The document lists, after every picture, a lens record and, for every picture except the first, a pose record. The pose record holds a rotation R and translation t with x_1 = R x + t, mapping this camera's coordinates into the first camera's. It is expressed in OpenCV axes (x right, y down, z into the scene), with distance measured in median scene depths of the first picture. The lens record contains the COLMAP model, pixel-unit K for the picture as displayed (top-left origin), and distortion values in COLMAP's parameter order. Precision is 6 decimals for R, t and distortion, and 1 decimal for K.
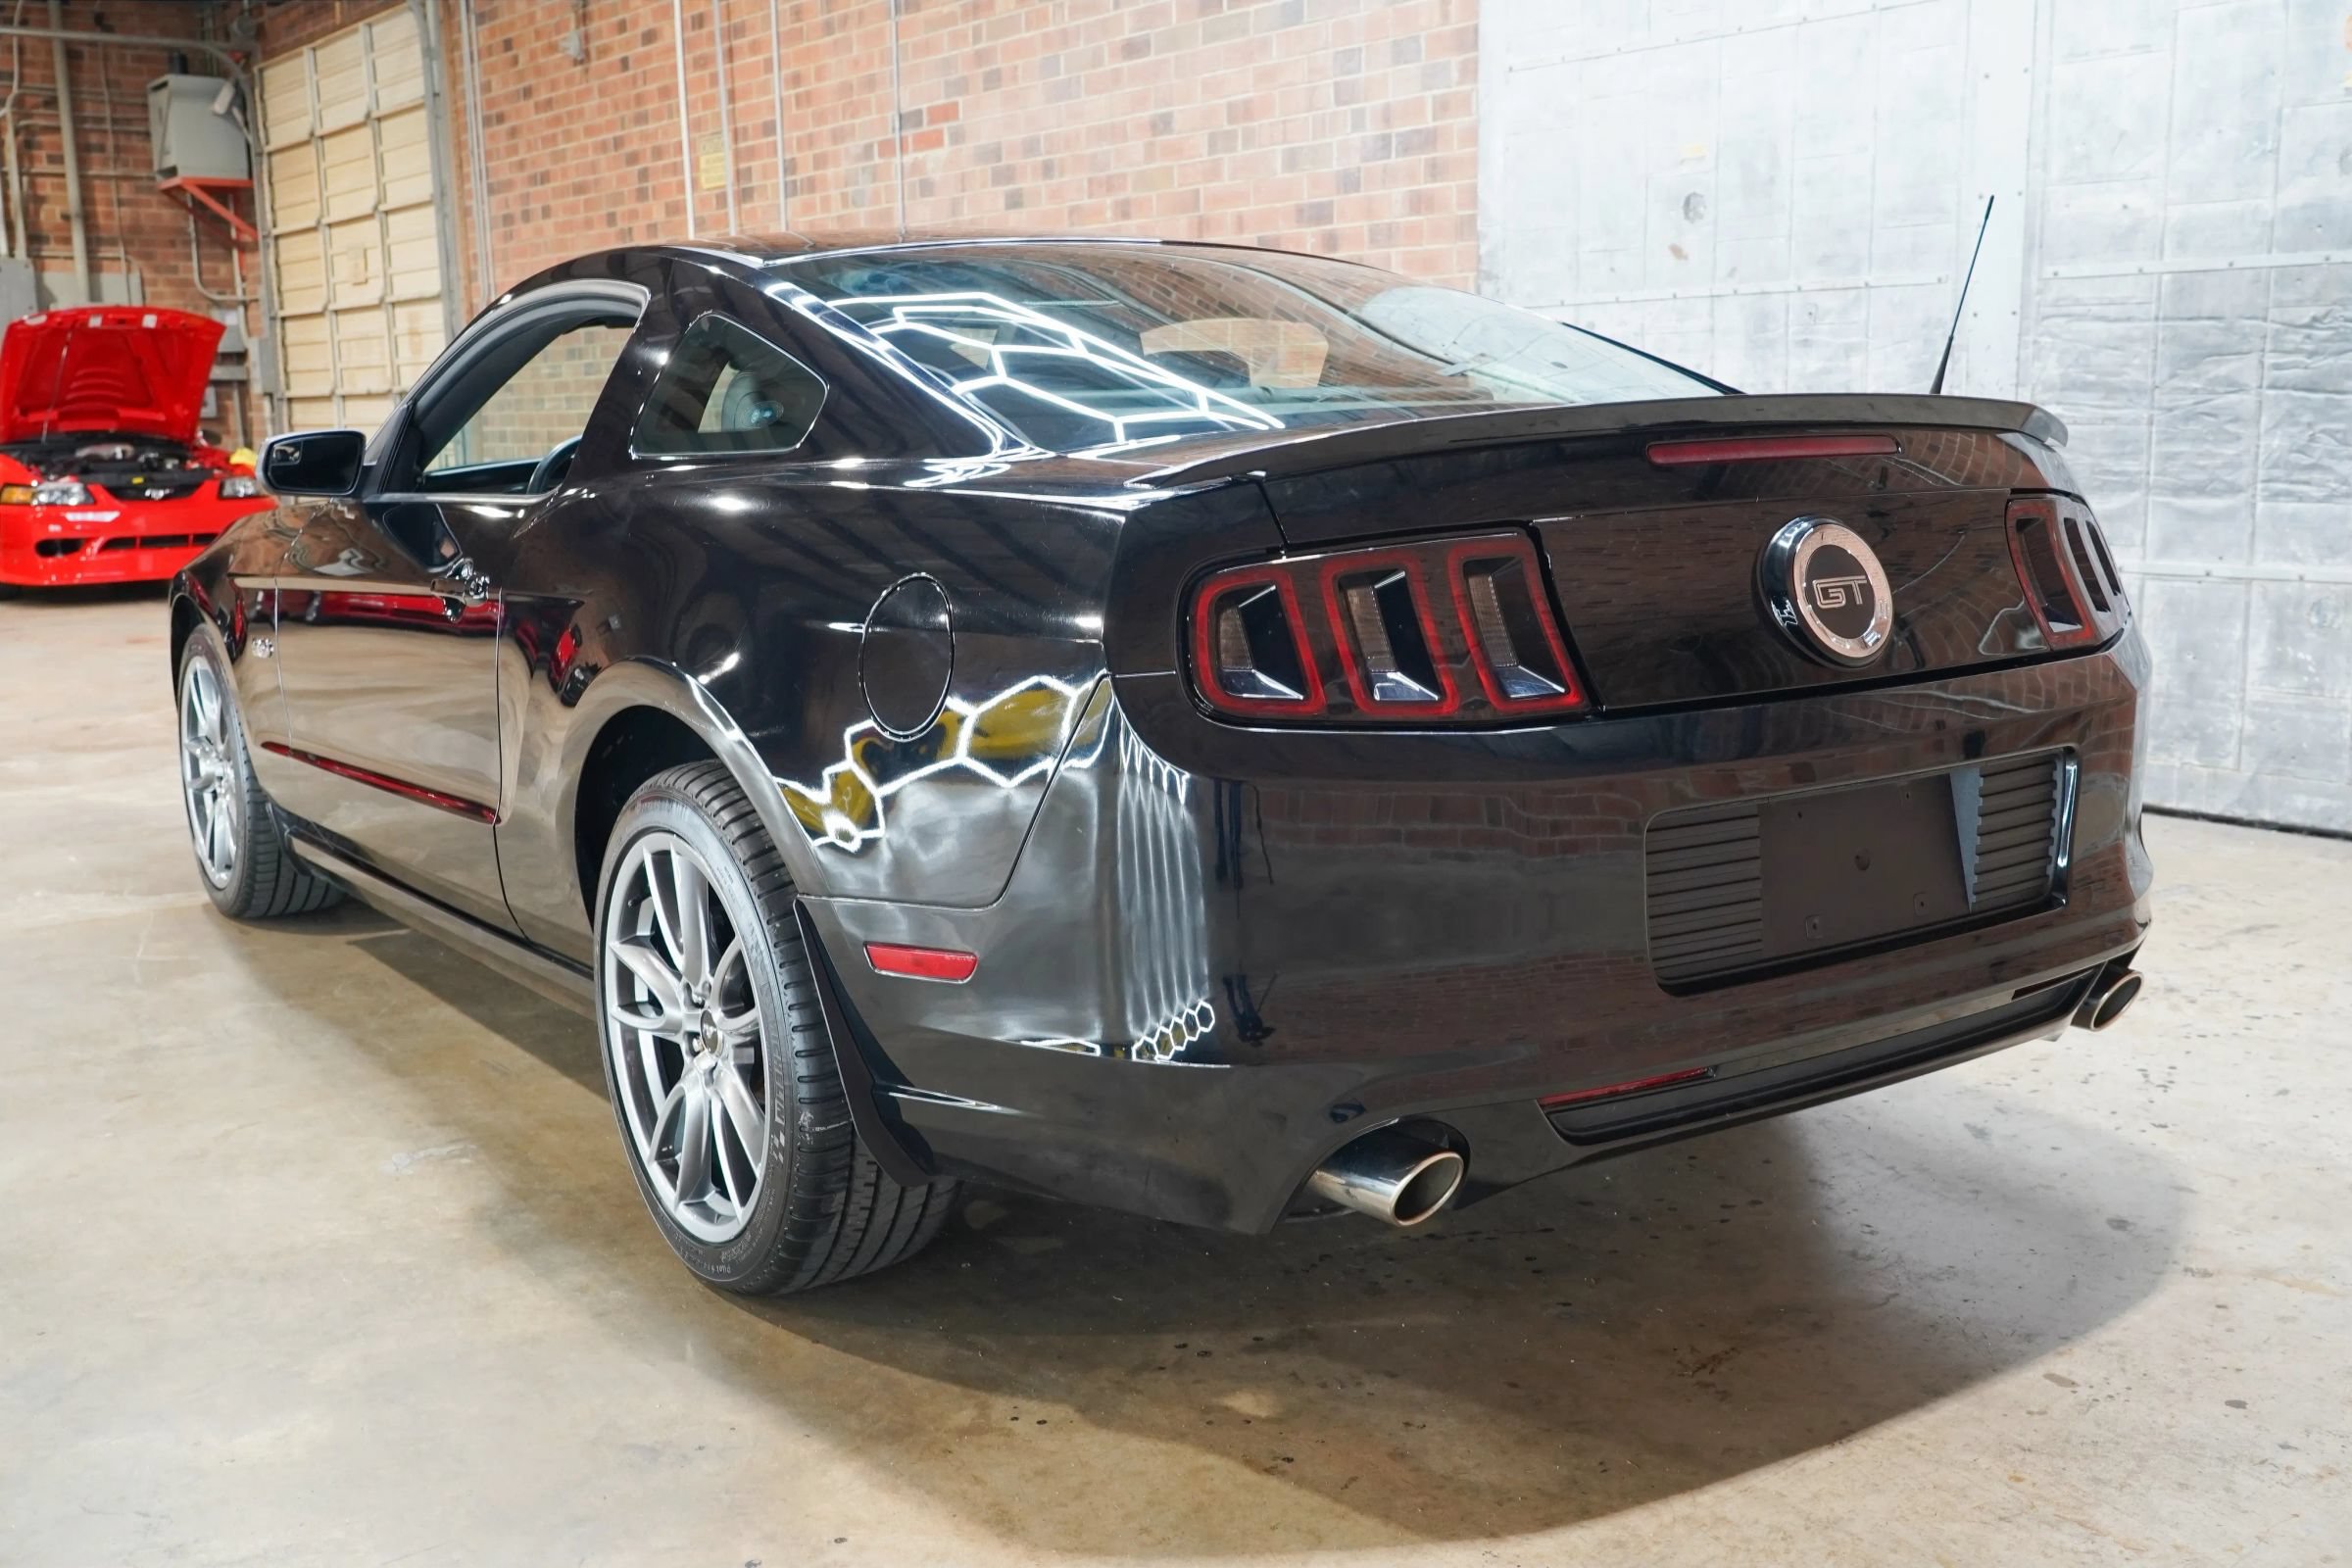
lens RADIAL K [[2384.6, 0, 1166.0], [0, 2384.6, 795.0], [0, 0, 1]] dist [0.035524, 0.000000]
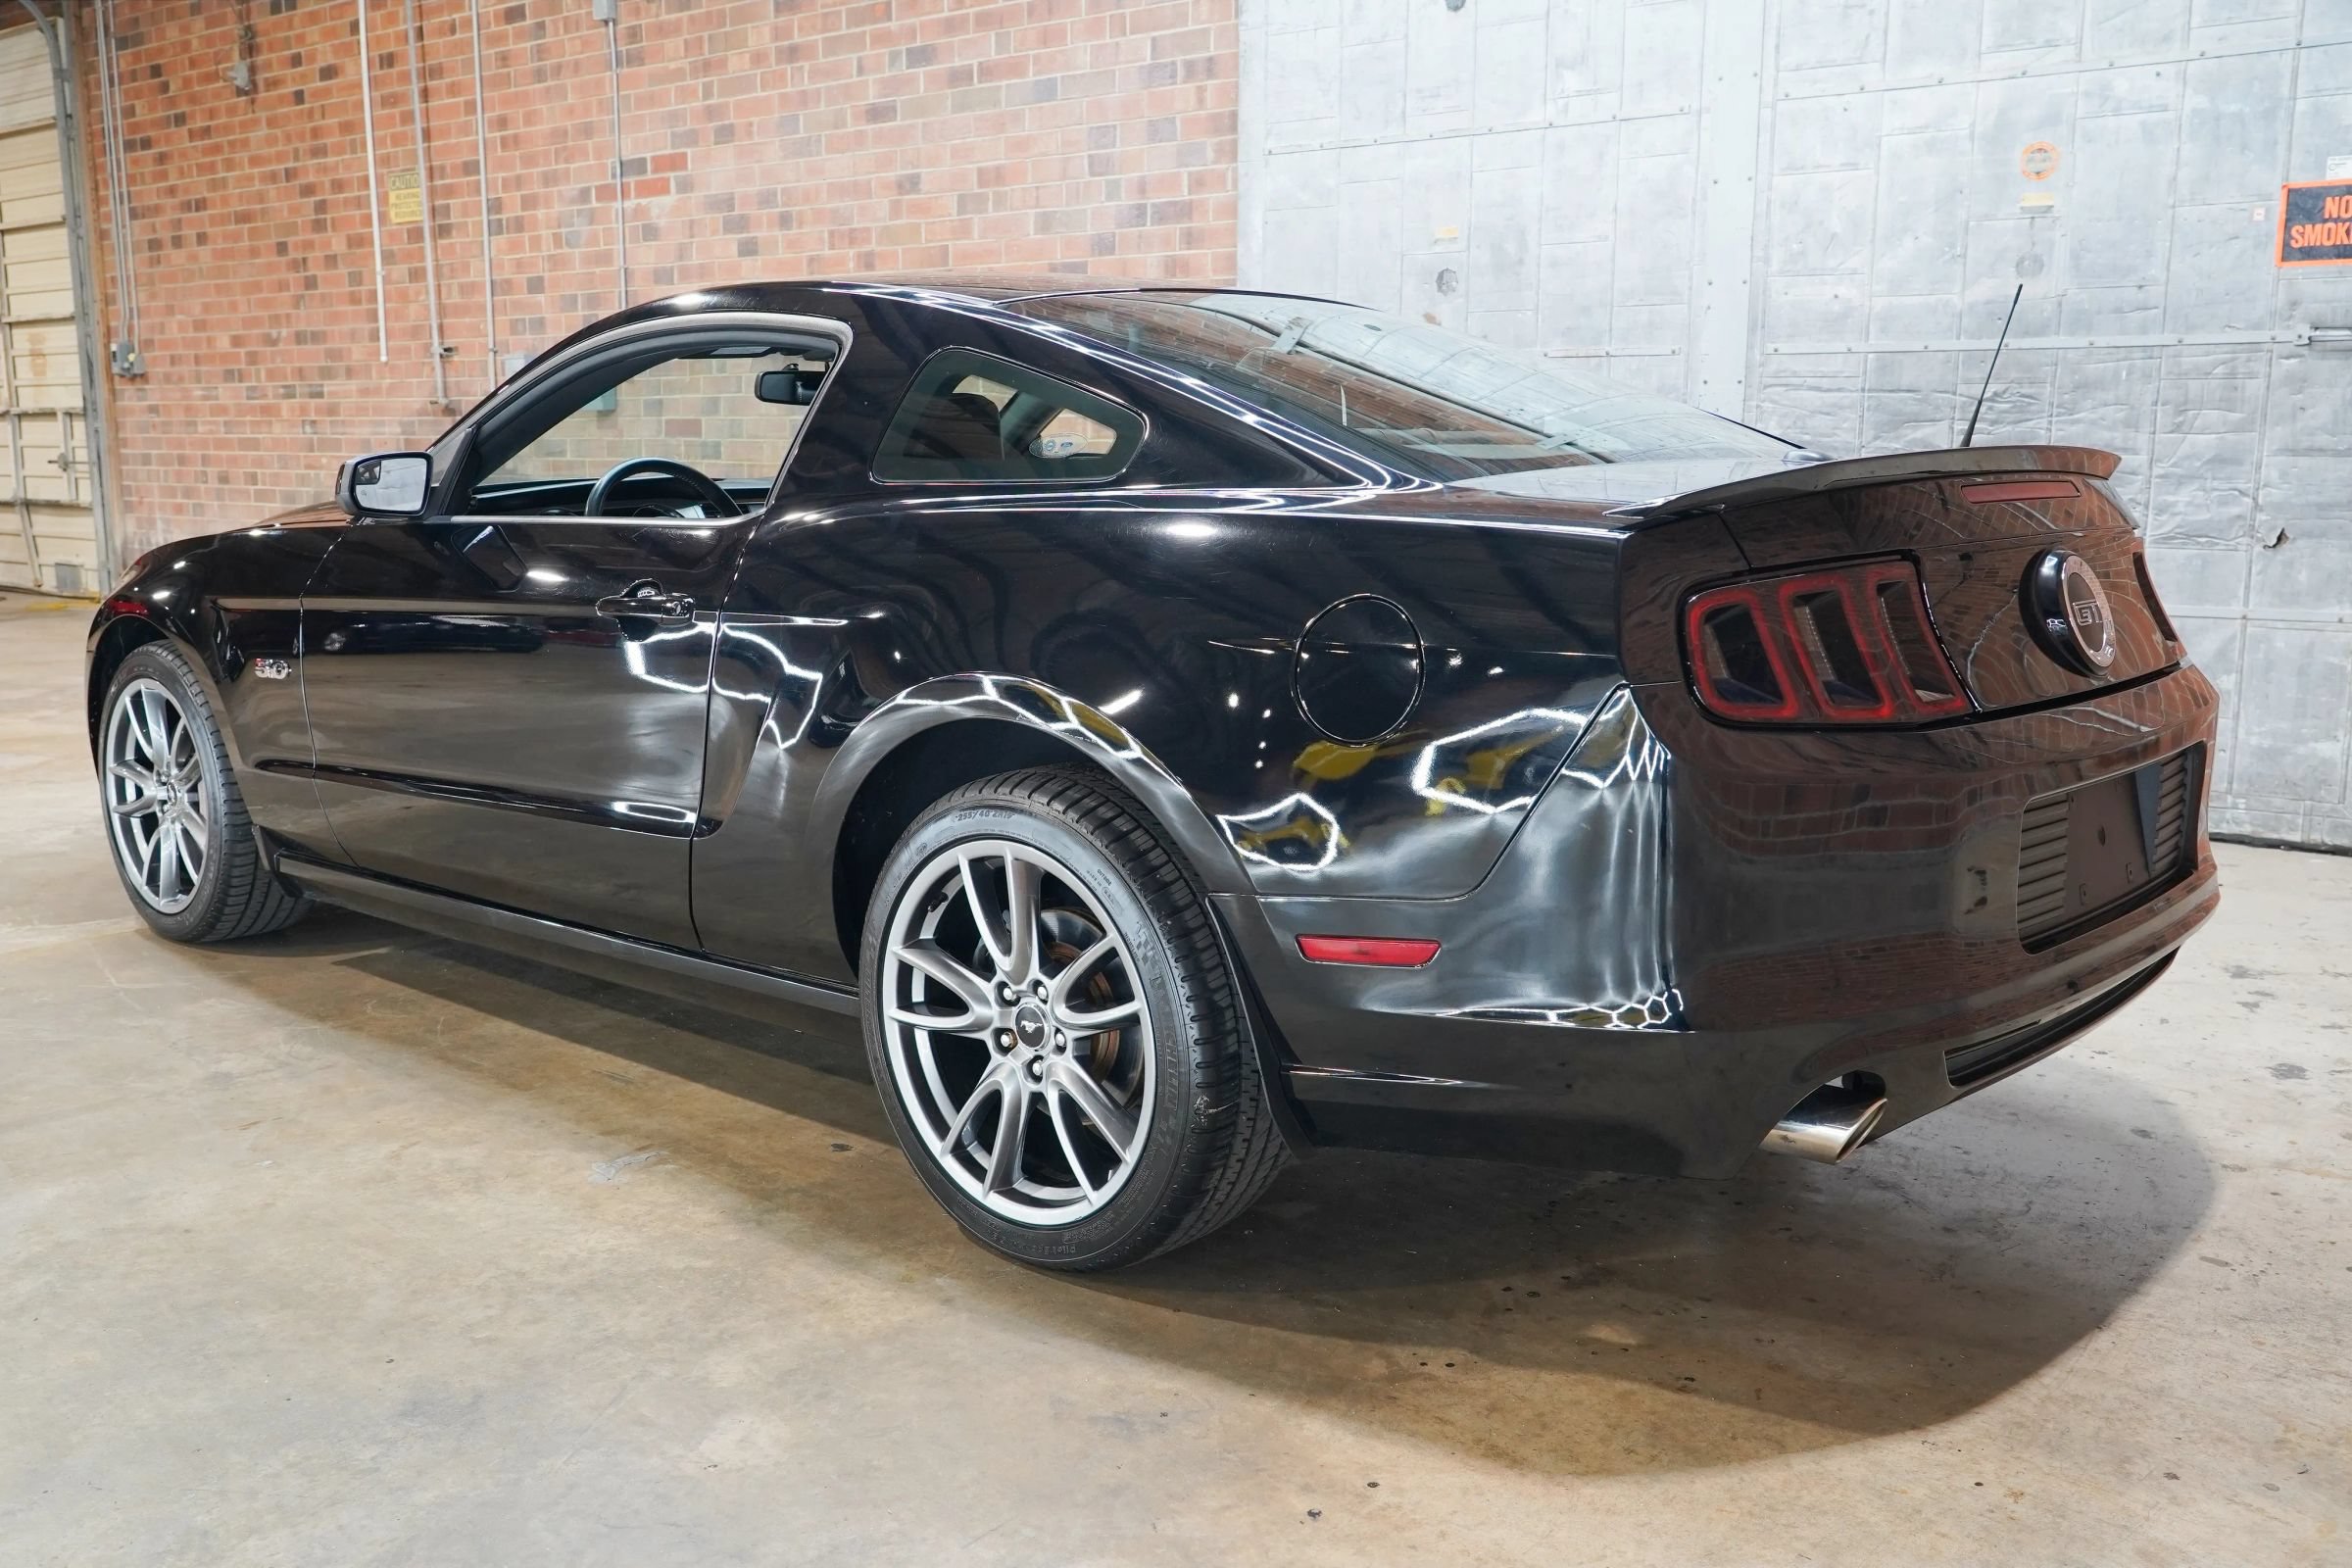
lens RADIAL K [[2167.0, 0, 1182.9], [0, 2167.0, 787.1], [0, 0, 1]] dist [0.015883, 0.013550]
pose [[0.969645, -0.018222, 0.243838, -0.188763], [0.019855, 0.999794, -0.004240, -0.000904], [-0.243710, 0.008952, 0.969807, 0.026800]]
